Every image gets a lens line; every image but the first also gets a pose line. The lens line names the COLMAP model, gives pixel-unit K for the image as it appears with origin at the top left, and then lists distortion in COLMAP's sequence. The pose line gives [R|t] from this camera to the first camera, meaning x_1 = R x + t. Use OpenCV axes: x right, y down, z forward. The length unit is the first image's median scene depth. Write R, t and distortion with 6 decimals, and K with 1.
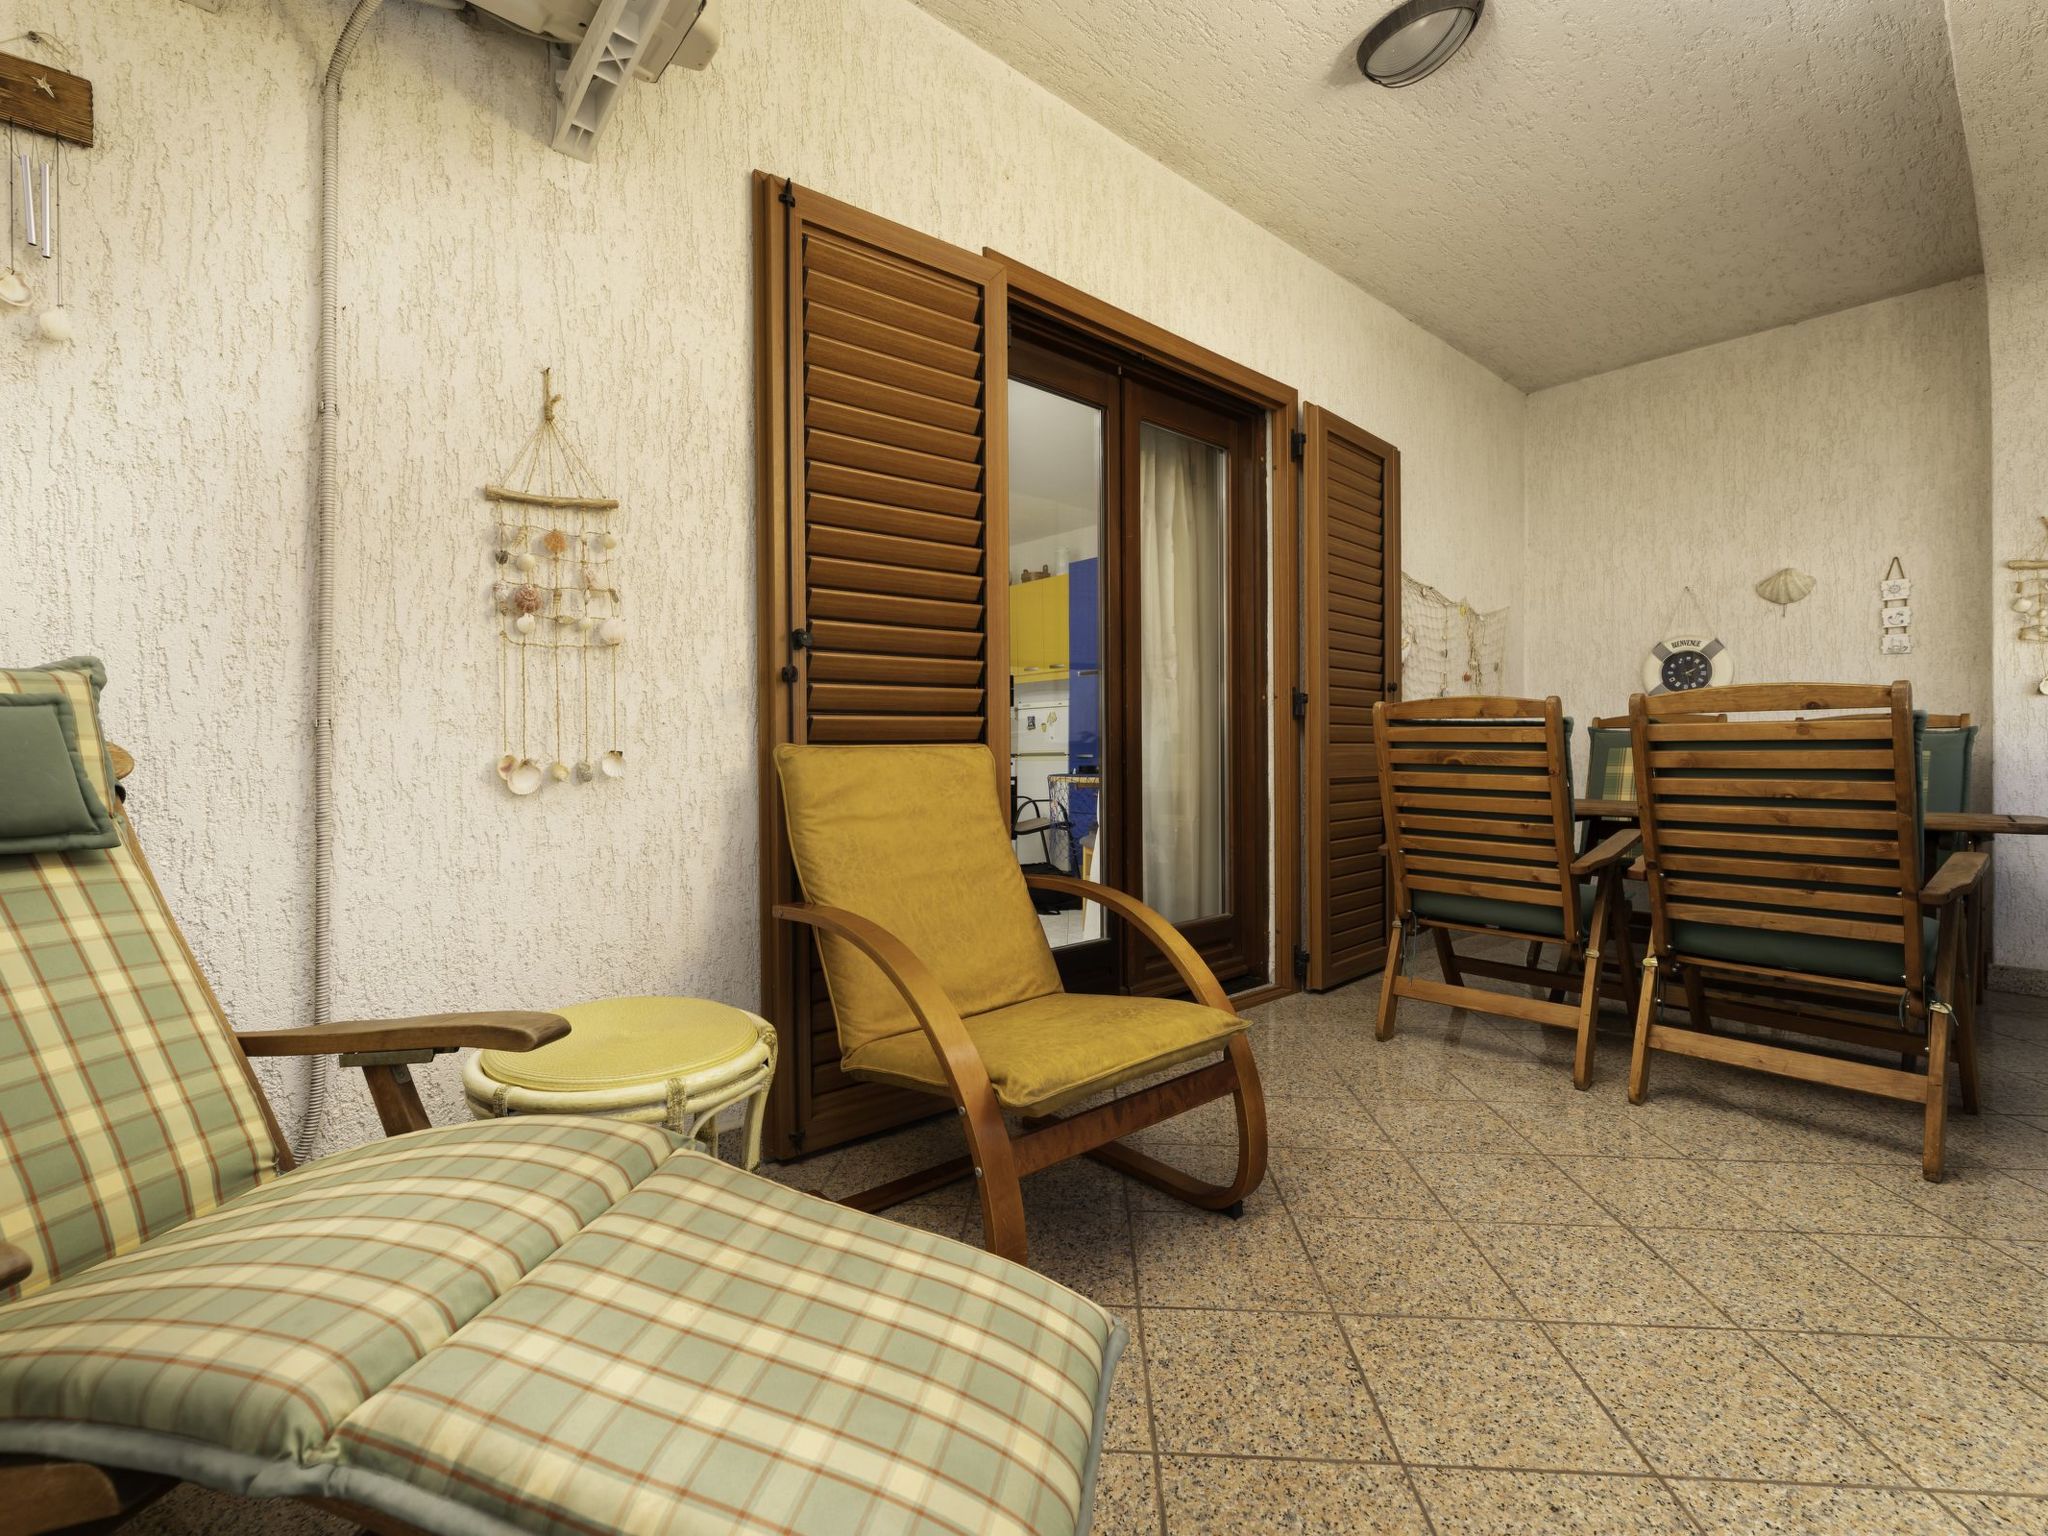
lens RADIAL K [[918.1, 0, 1014.6], [0, 918.1, 757.2], [0, 0, 1]] dist [-0.001042, 0.001015]
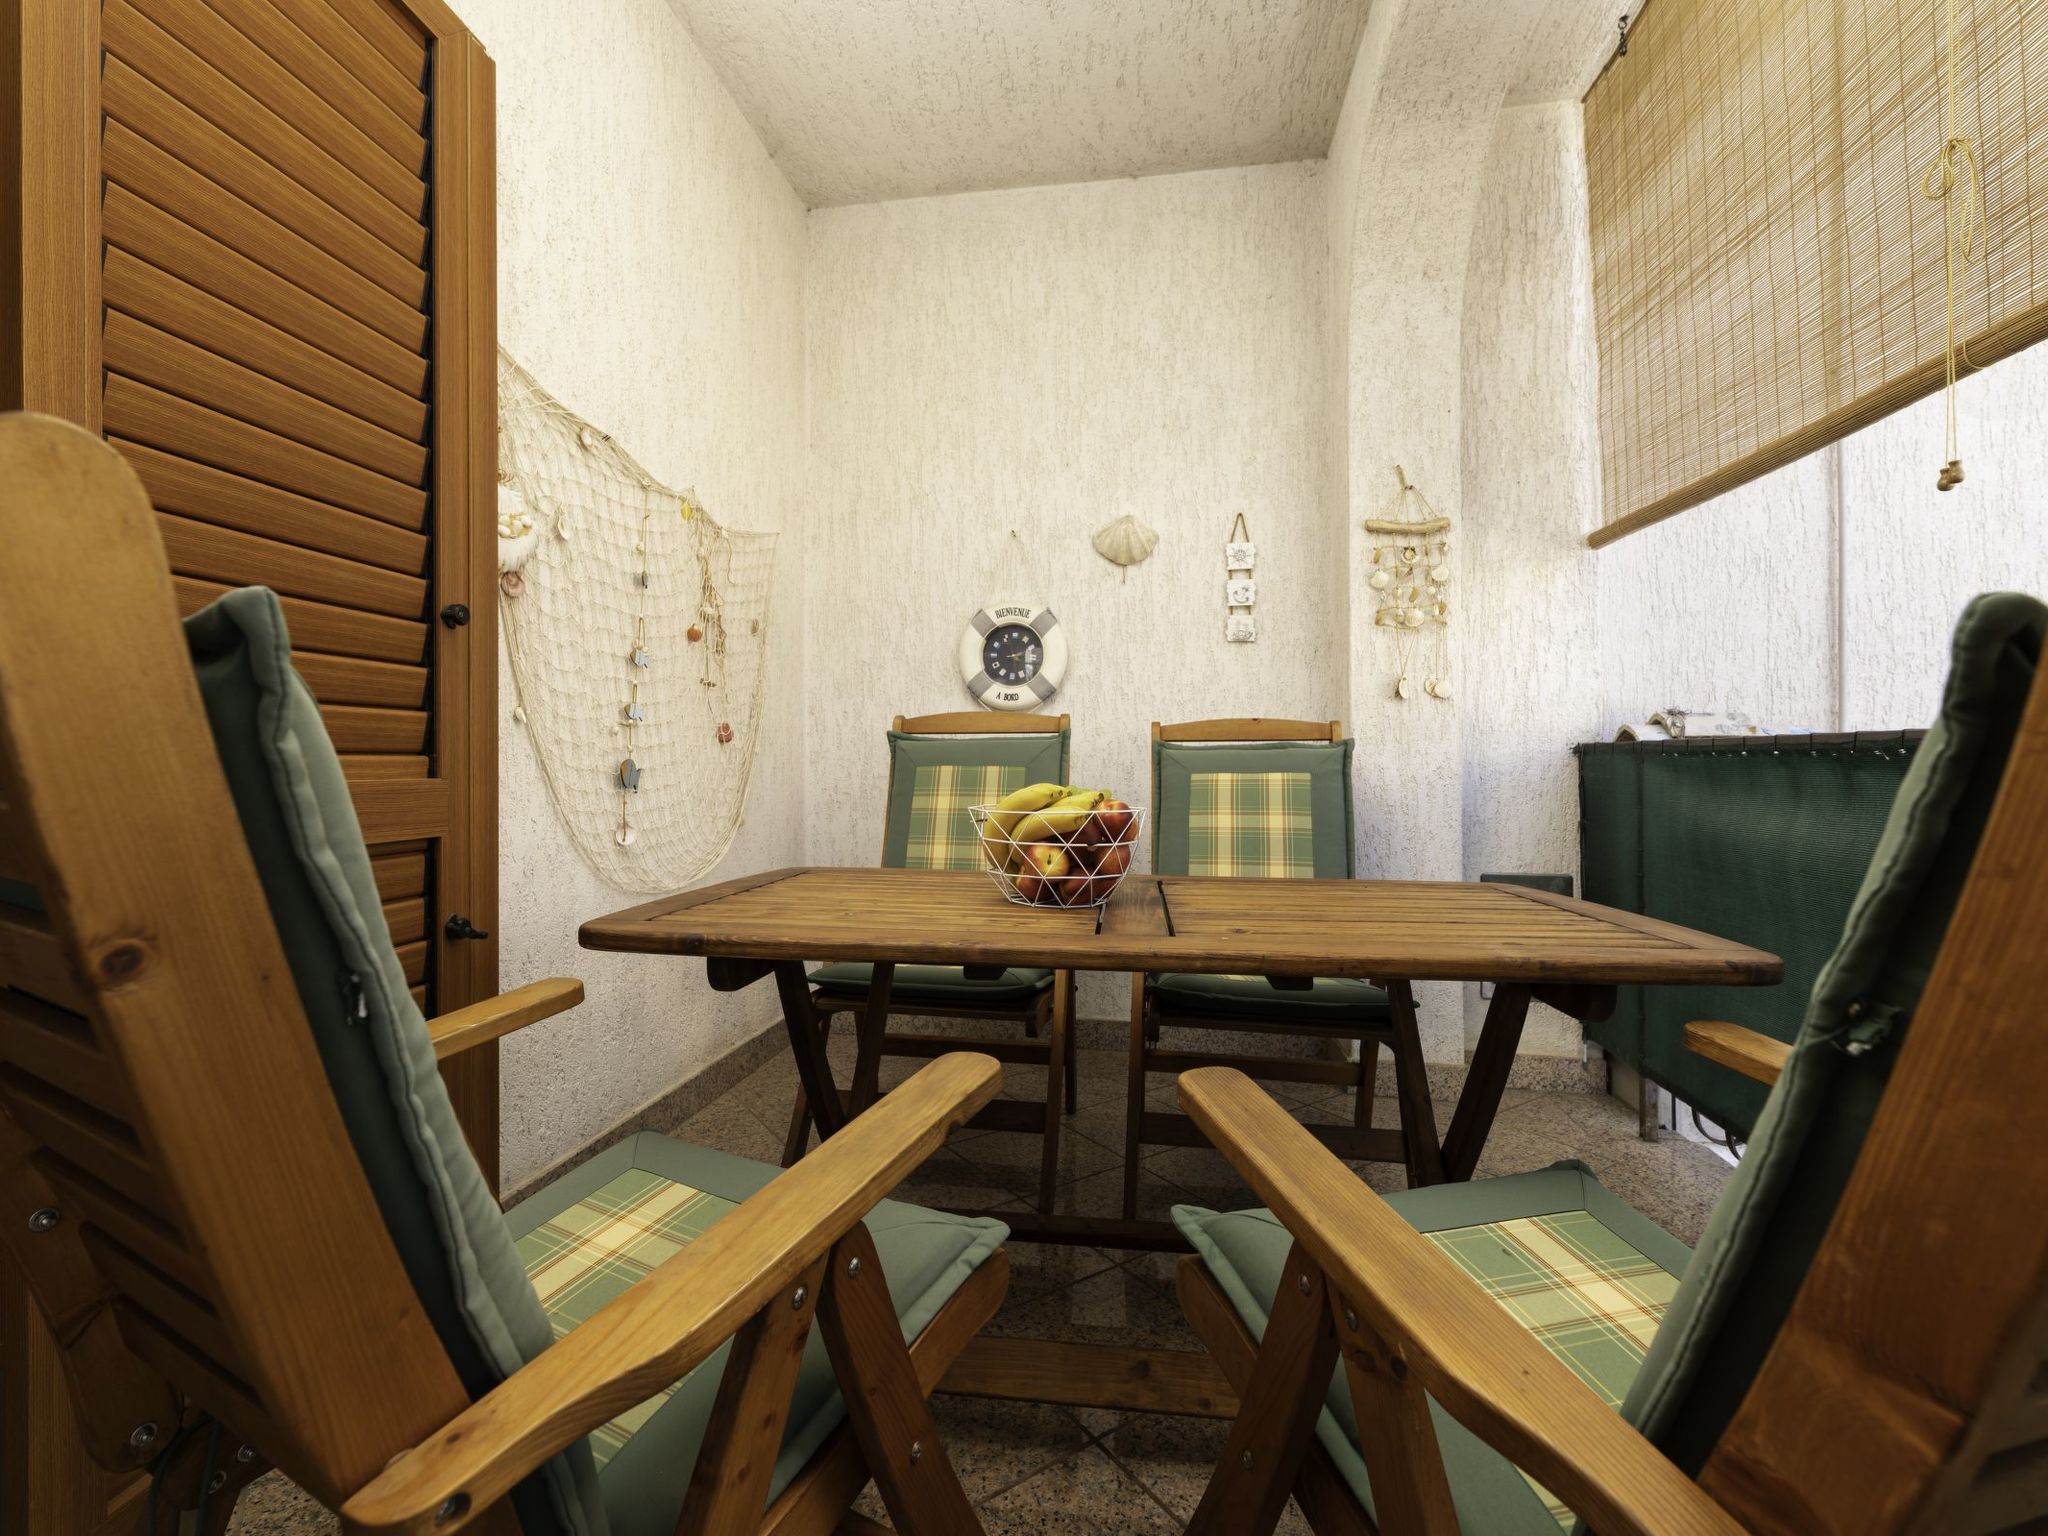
lens RADIAL K [[918.1, 0, 1020.0], [0, 918.1, 762.0], [0, 0, 1]] dist [-0.001042, 0.001015]
pose [[0.776308, 0.005218, 0.630332, 0.325610], [0.000268, 0.999963, -0.008609, -0.007991], [-0.630354, 0.006853, 0.776278, 0.496536]]
